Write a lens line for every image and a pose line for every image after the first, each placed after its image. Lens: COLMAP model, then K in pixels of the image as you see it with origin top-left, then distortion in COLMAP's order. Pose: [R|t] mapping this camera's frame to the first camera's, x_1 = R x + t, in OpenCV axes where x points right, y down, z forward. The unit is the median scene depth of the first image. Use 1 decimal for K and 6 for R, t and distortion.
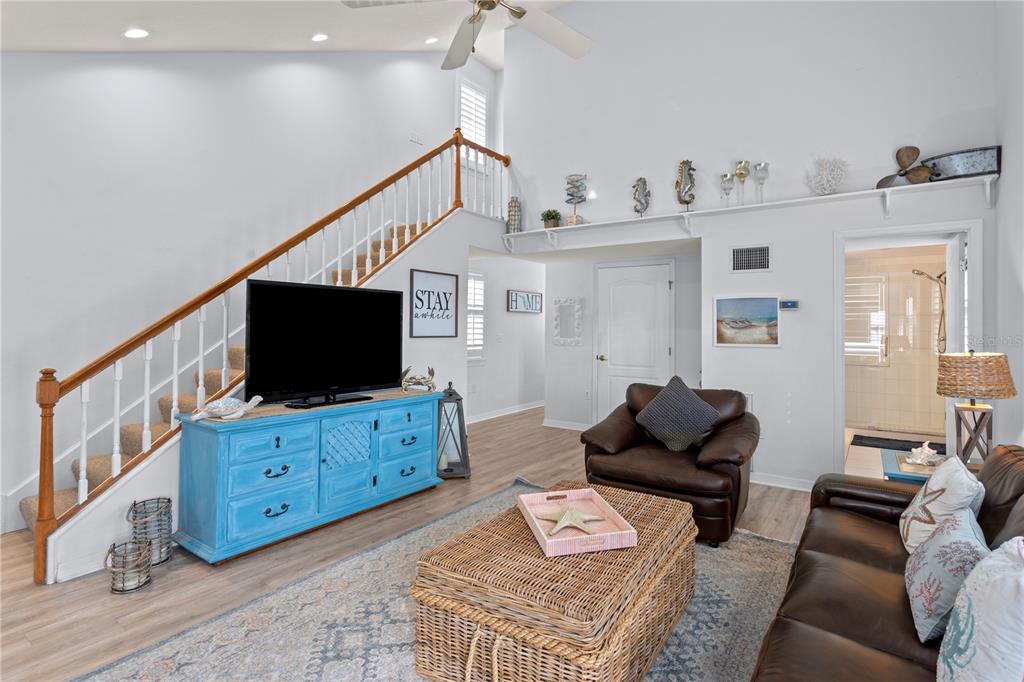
lens RADIAL K [[517.6, 0, 517.4], [0, 517.6, 321.1], [0, 0, 1]] dist [-0.013114, 0.000305]
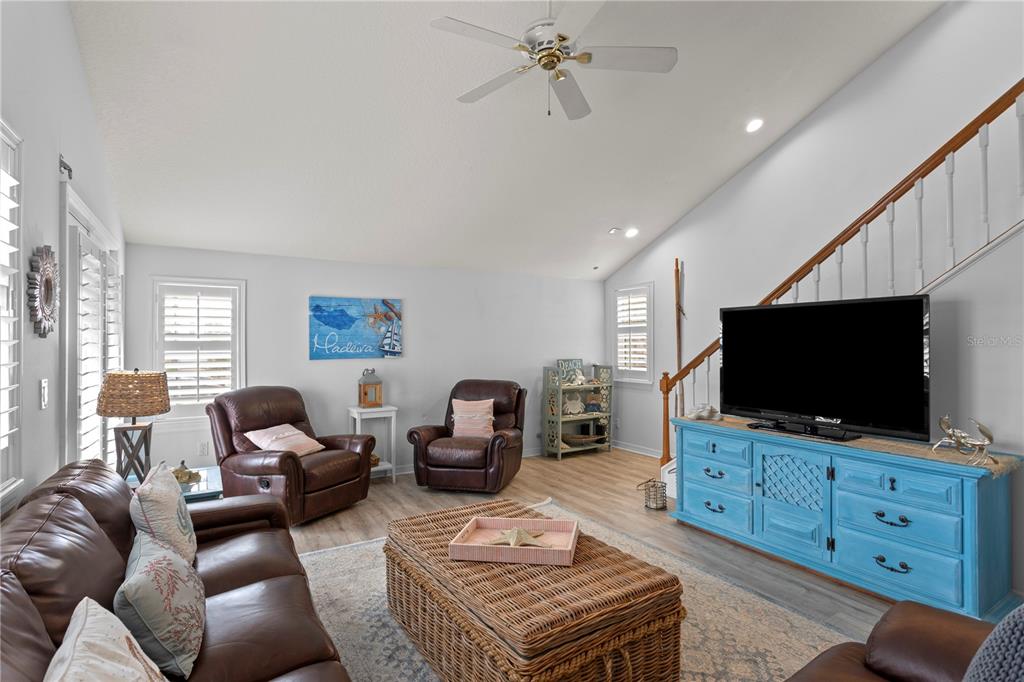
lens RADIAL K [[494.6, 0, 512.0], [0, 494.6, 341.0], [0, 0, 1]] dist [-0.034051, 0.000563]
pose [[-0.413576, -0.020429, -0.910240, 0.672304], [-0.002431, 0.999769, -0.021334, 0.019014], [0.910466, -0.006610, -0.413530, 0.965230]]
